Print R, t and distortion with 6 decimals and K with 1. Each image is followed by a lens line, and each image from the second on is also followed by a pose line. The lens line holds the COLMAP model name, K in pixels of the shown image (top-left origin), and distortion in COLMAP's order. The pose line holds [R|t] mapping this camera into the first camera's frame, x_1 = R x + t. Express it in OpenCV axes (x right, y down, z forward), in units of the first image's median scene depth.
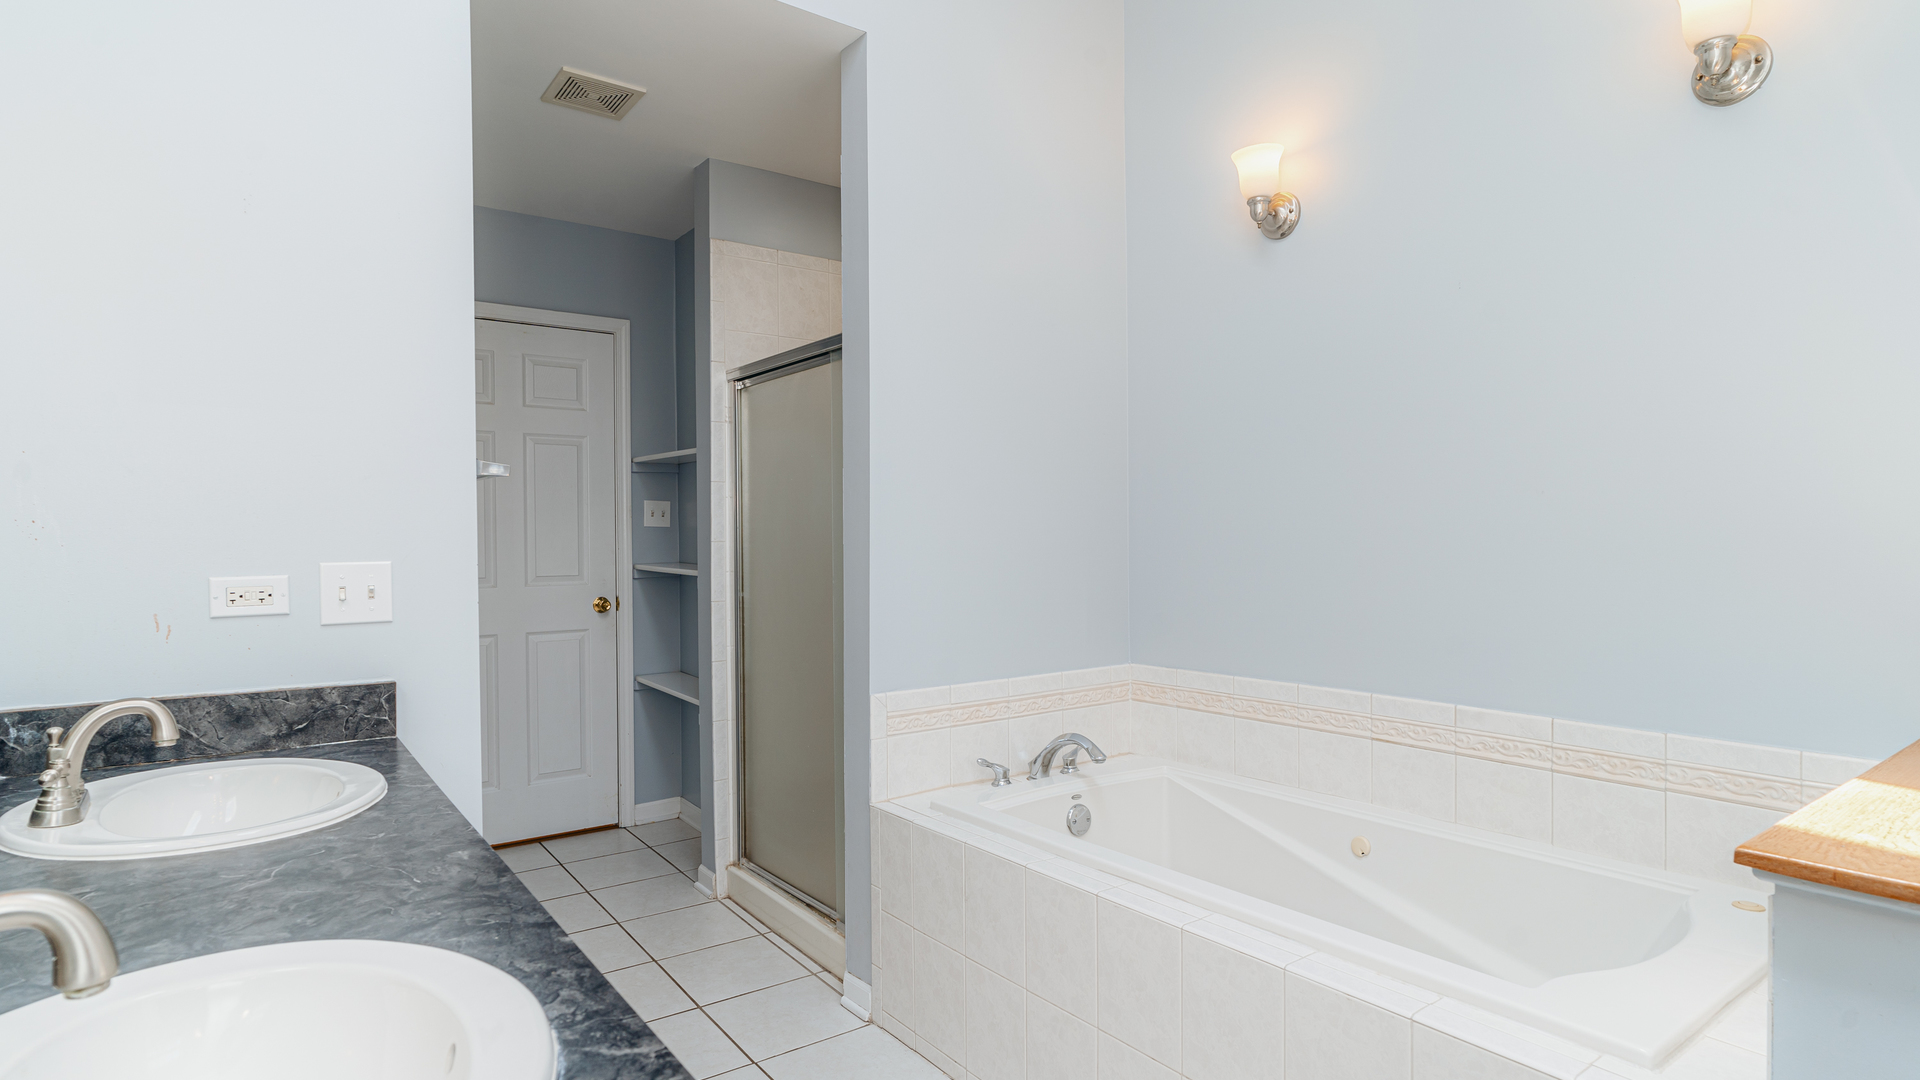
lens RADIAL K [[976.4, 0, 945.7], [0, 976.4, 555.0], [0, 0, 1]] dist [-0.004849, 0.001192]
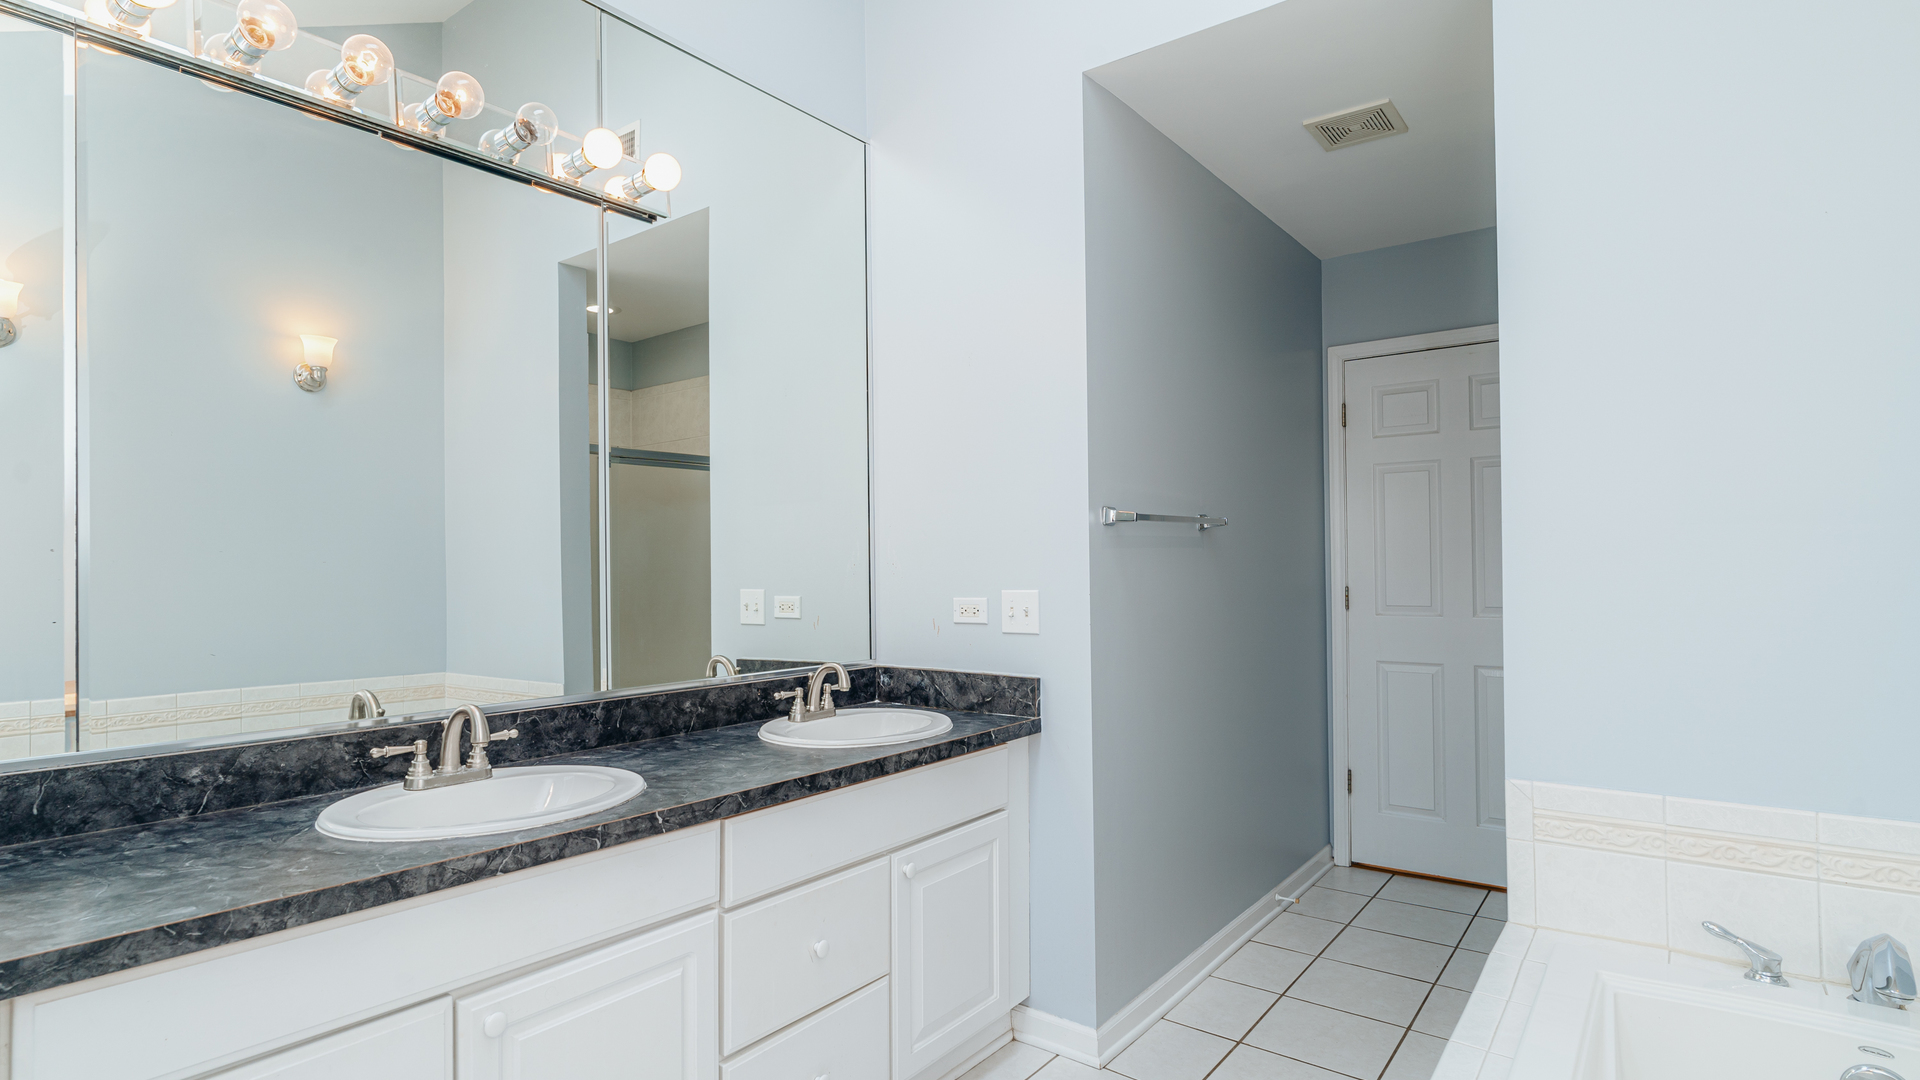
lens RADIAL K [[976.4, 0, 945.7], [0, 976.4, 555.0], [0, 0, 1]] dist [-0.004849, 0.001192]
pose [[0.284617, -0.008555, -0.958603, 0.726295], [-0.009697, 0.999883, -0.011802, -0.026252], [0.958592, 0.012655, 0.284500, 0.489001]]
